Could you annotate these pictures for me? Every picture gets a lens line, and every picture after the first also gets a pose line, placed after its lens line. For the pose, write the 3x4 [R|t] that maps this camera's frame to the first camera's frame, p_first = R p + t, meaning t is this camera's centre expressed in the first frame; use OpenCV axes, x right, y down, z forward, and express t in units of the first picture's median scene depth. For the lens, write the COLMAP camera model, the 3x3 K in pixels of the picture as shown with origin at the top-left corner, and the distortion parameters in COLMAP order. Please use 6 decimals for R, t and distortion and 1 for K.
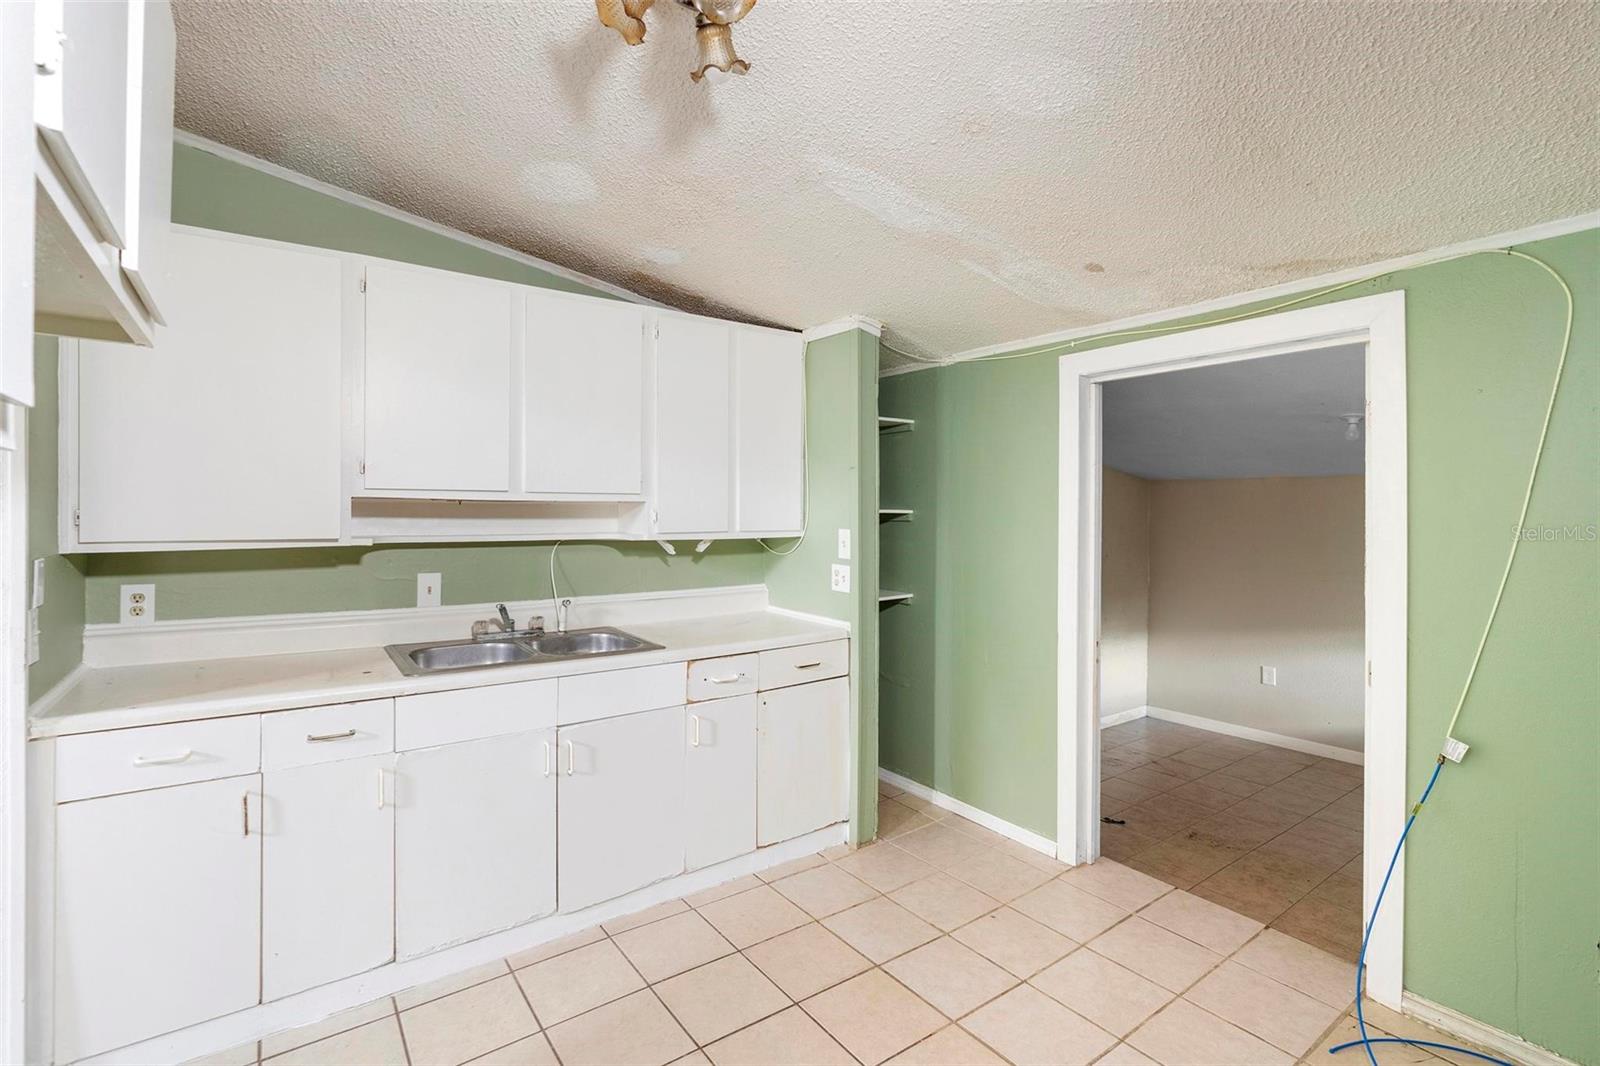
lens RADIAL K [[735.1, 0, 801.7], [0, 735.1, 513.6], [0, 0, 1]] dist [-0.013058, 0.000155]
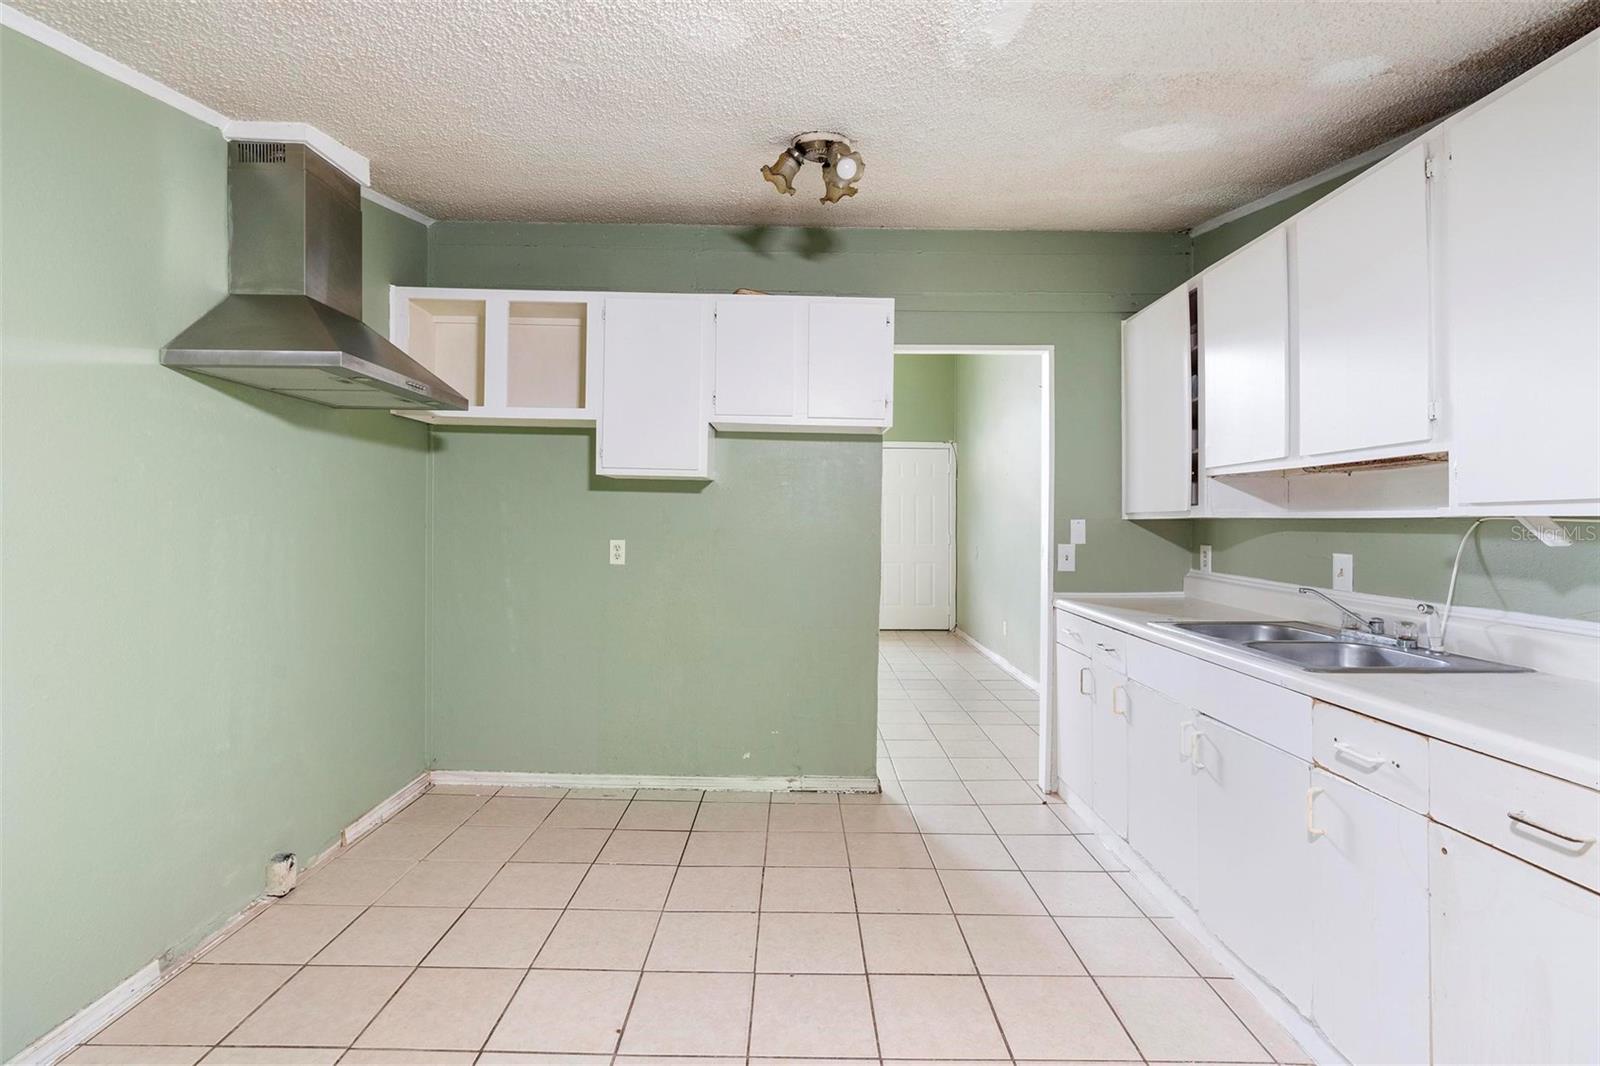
lens RADIAL K [[719.0, 0, 800.0], [0, 719.0, 533.0], [0, 0, 1]] dist [-0.008075, 0.001173]
pose [[-0.585757, 0.003046, -0.810481, 0.600696], [-0.013740, 0.999812, 0.013688, 0.052391], [0.810370, 0.019154, -0.585605, 0.969614]]
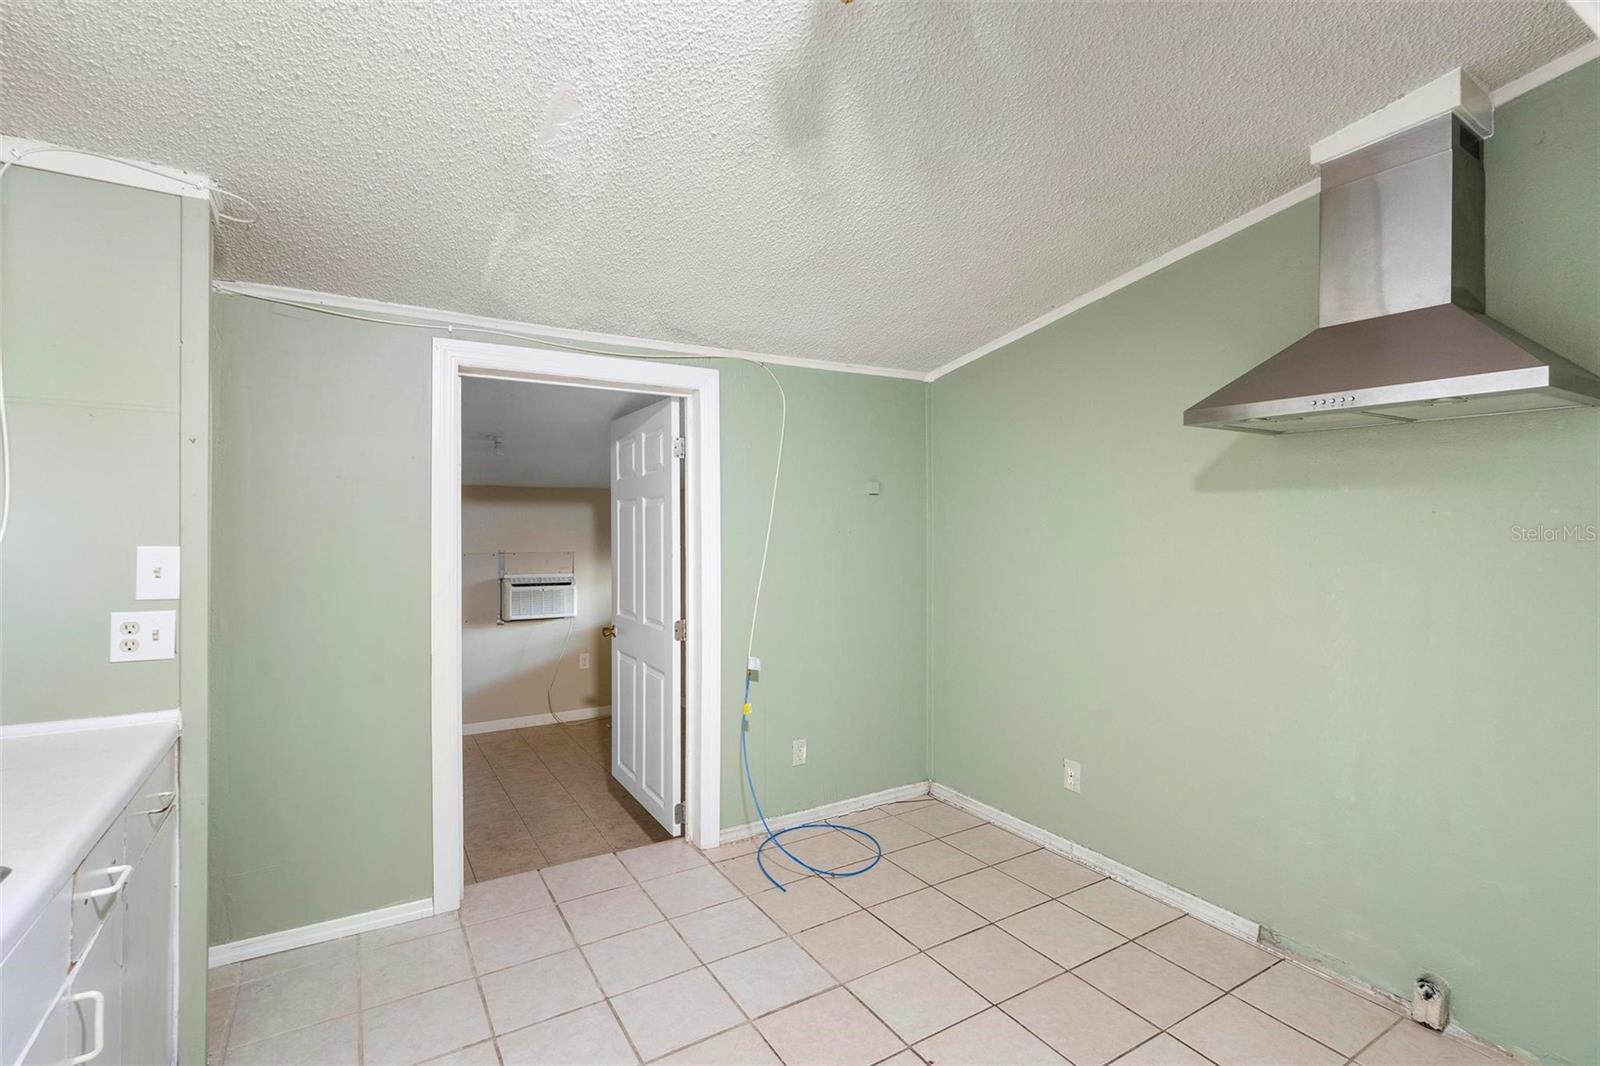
lens RADIAL K [[729.3, 0, 797.8], [0, 729.3, 523.3], [0, 0, 1]] dist [-0.003630, 0.001429]
pose [[0.085155, -0.007309, 0.996341, -0.511315], [-0.000028, 0.999973, 0.007338, 0.000116], [-0.996368, -0.000652, 0.085152, 0.535303]]
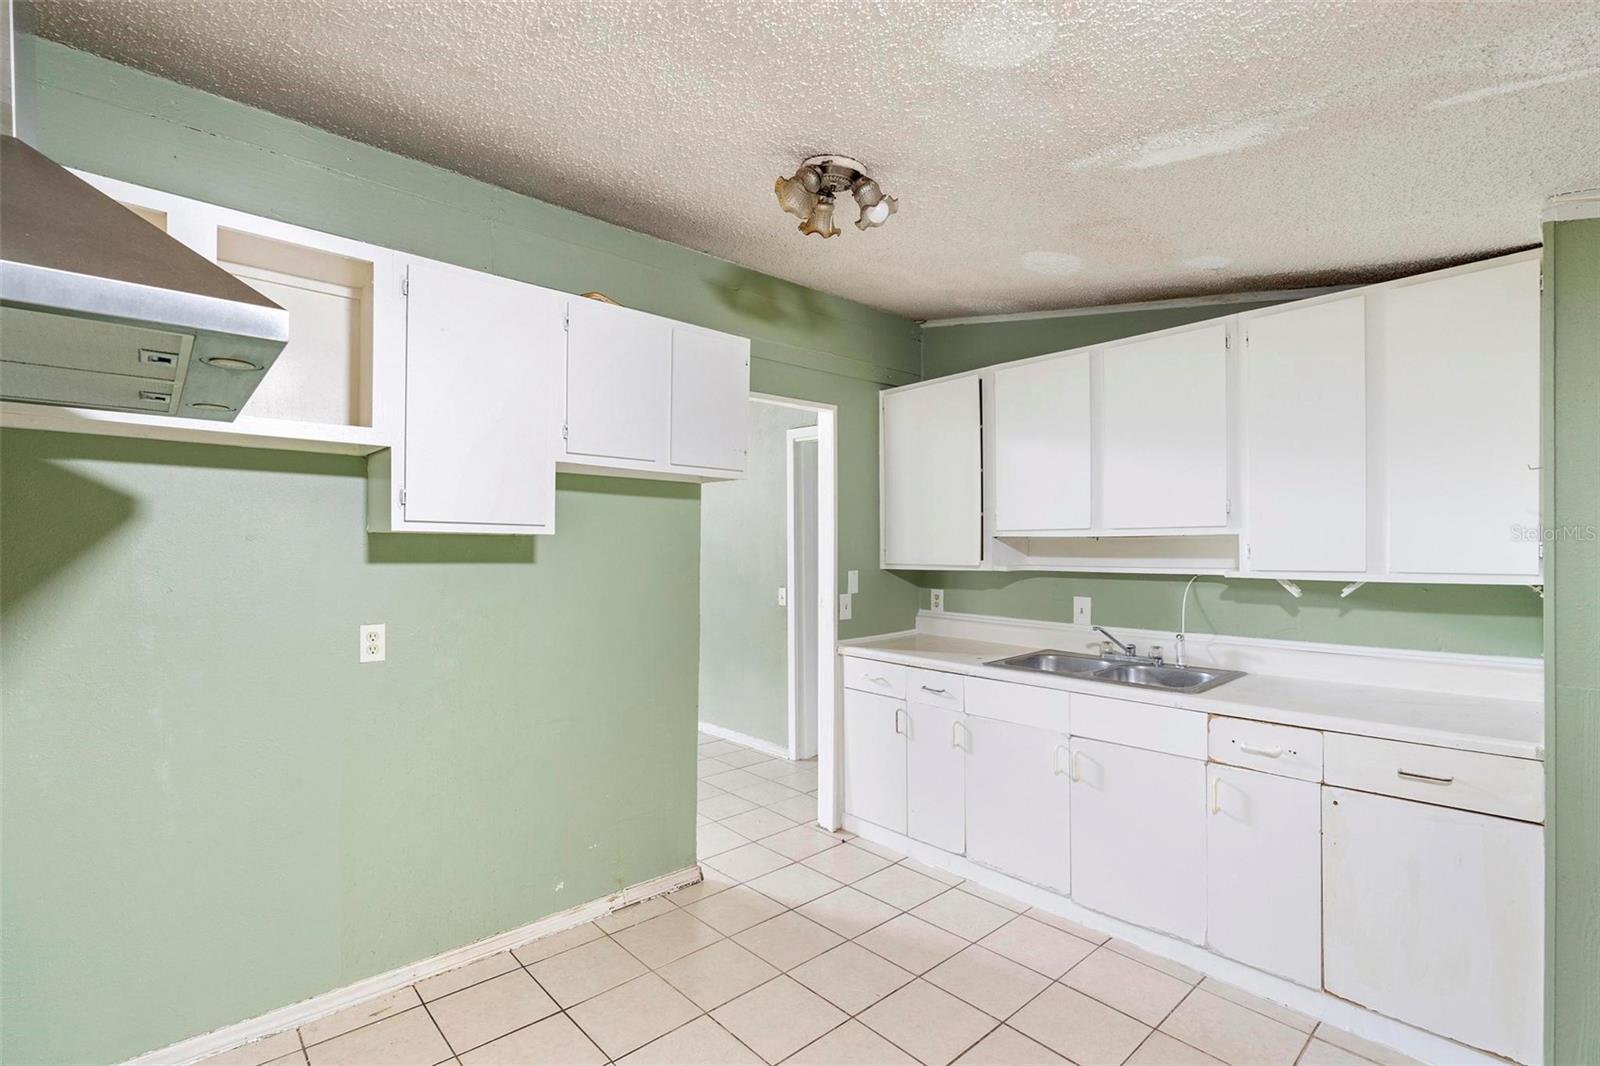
lens RADIAL K [[736.2, 0, 795.6], [0, 736.2, 562.2], [0, 0, 1]] dist [-0.002565, 0.000000]
pose [[0.096999, 0.016790, -0.995143, 0.662541], [0.001436, 0.999854, 0.017009, 0.001450], [0.995283, -0.003079, 0.096961, 0.403752]]
